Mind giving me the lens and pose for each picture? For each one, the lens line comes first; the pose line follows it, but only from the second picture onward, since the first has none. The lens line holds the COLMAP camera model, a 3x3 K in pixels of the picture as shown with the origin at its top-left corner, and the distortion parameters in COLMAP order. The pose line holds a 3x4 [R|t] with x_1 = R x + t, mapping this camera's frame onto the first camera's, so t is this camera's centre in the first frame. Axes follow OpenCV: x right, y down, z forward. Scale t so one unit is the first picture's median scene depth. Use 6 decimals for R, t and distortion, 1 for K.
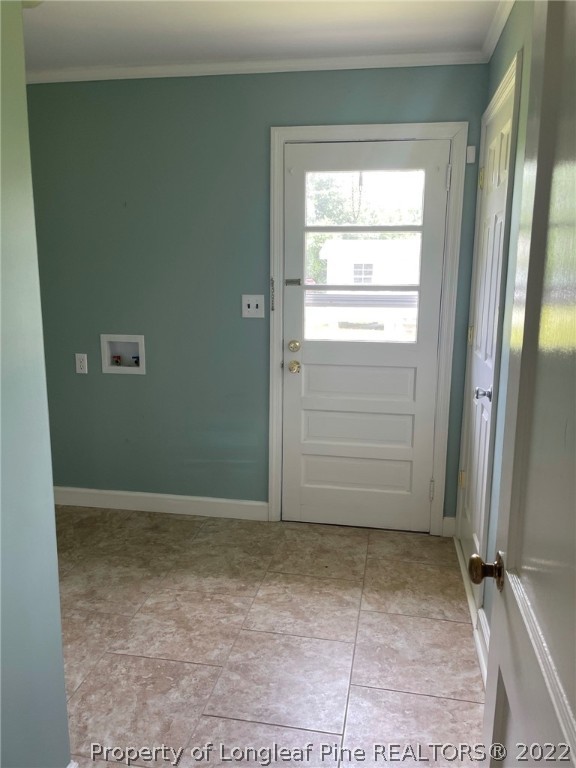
lens RADIAL K [[583.4, 0, 287.7], [0, 583.4, 384.2], [0, 0, 1]] dist [0.052884, -0.063877]
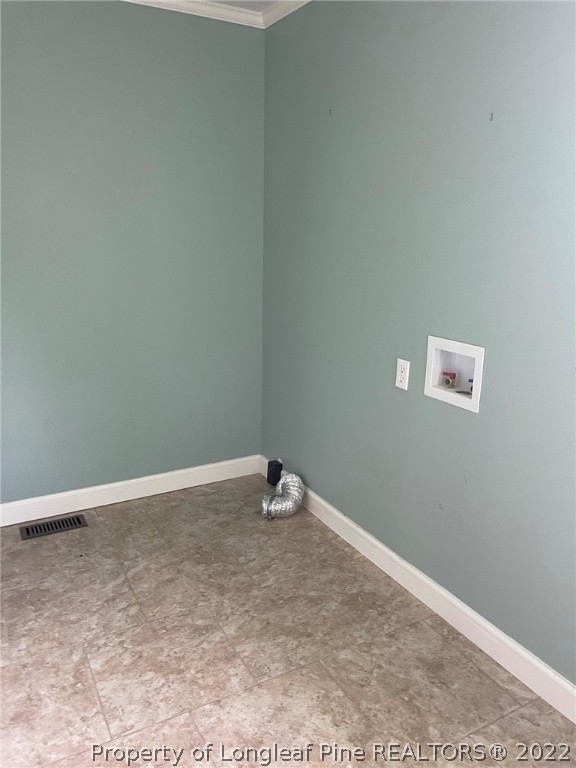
lens RADIAL K [[583.4, 0, 286.9], [0, 583.4, 380.0], [0, 0, 1]] dist [0.052884, -0.063877]
pose [[0.644361, 0.194813, -0.739491, 0.064217], [-0.166257, 0.979565, 0.113189, -0.084590], [0.746430, 0.050012, 0.663582, 0.460739]]
